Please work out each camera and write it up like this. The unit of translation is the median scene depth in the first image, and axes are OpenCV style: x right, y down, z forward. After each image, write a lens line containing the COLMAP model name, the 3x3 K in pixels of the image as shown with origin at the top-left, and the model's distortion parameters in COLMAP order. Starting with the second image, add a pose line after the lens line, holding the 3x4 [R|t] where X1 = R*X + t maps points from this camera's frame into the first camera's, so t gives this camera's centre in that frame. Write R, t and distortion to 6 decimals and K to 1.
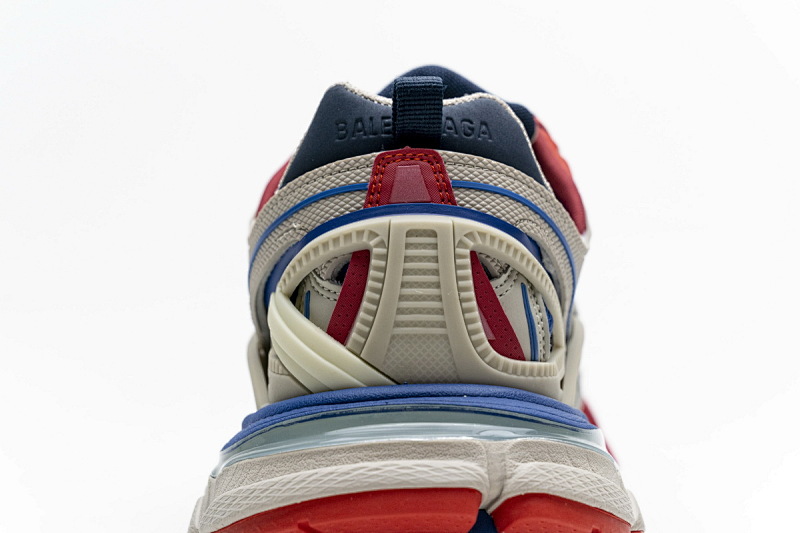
lens RADIAL K [[1570.4, 0, 397.9], [0, 1570.4, 268.4], [0, 0, 1]] dist [0.023046, 0.000000]
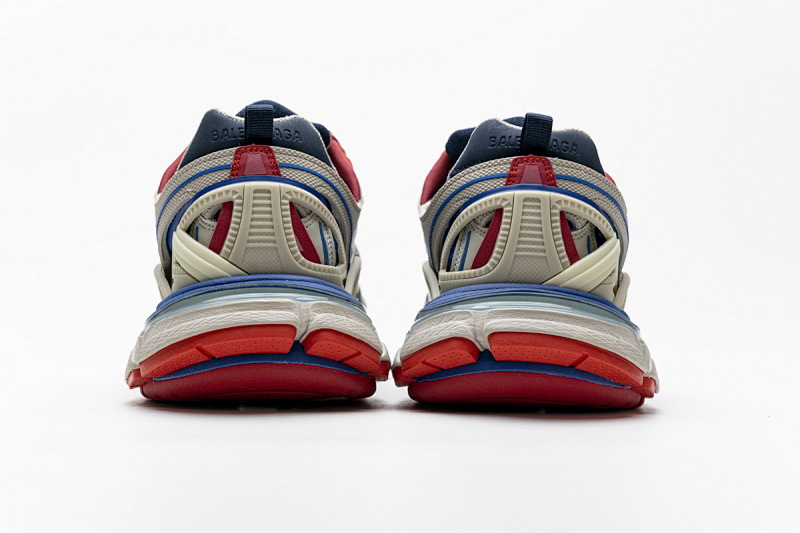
lens RADIAL K [[1570.4, 0, 403.0], [0, 1570.4, 266.6], [0, 0, 1]] dist [0.023046, 0.000000]
pose [[0.993878, -0.007504, 0.110226, -0.022831], [0.011322, 0.999356, -0.034051, 0.123783], [-0.109899, 0.035090, 0.993323, -0.779715]]
